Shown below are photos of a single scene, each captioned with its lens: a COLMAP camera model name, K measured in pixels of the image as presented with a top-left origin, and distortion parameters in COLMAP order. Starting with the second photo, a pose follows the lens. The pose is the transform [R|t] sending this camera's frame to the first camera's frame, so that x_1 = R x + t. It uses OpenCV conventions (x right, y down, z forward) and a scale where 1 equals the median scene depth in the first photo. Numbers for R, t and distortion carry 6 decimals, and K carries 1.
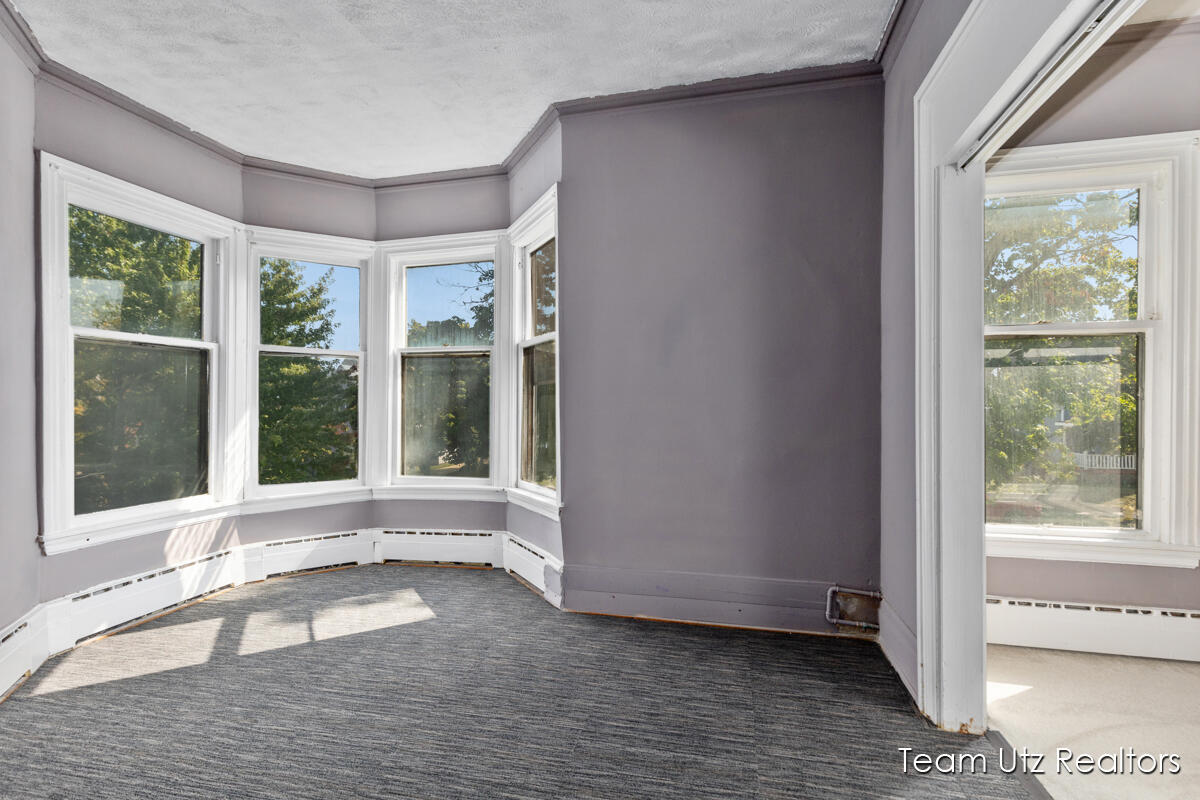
lens RADIAL K [[547.6, 0, 610.7], [0, 547.6, 410.4], [0, 0, 1]] dist [0.010421, -0.002524]
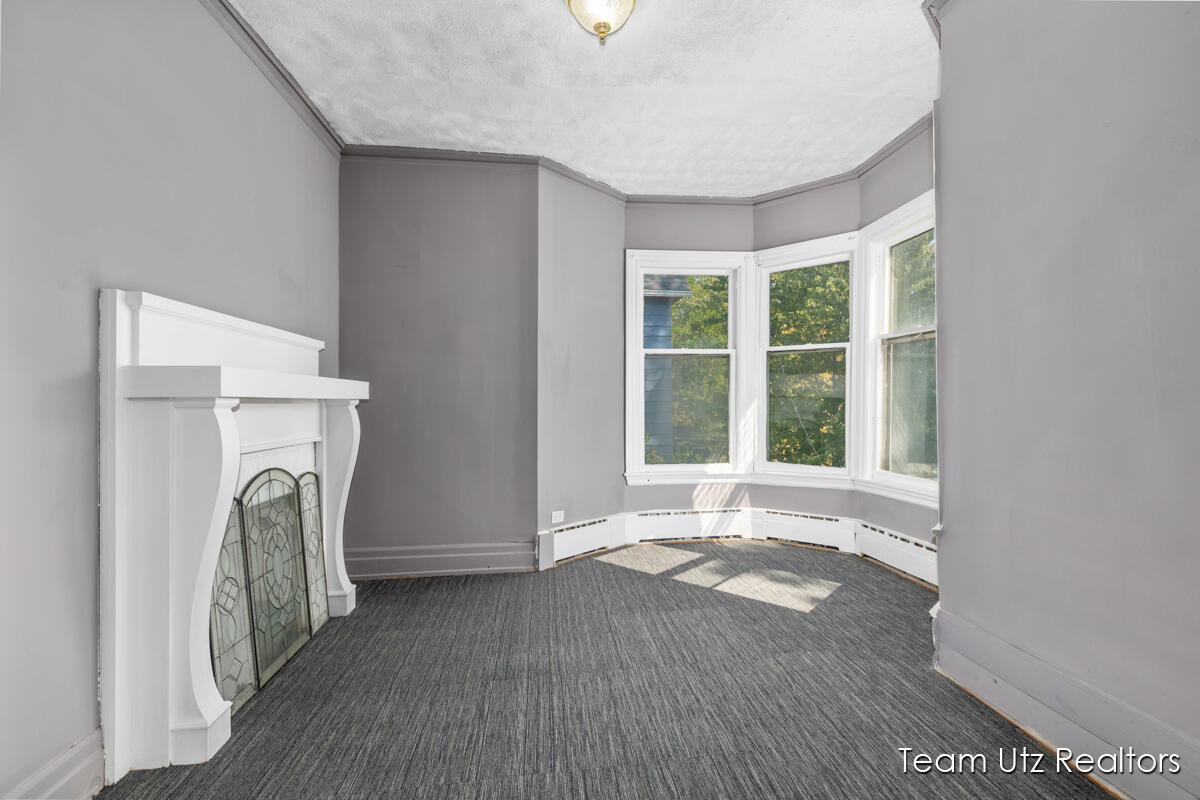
lens RADIAL K [[547.6, 0, 609.4], [0, 547.6, 394.7], [0, 0, 1]] dist [0.010421, -0.002524]
pose [[0.331675, -0.005981, -0.943375, 0.443825], [-0.000943, 0.999977, -0.006672, -0.004658], [0.943393, 0.003103, 0.331662, 0.304471]]
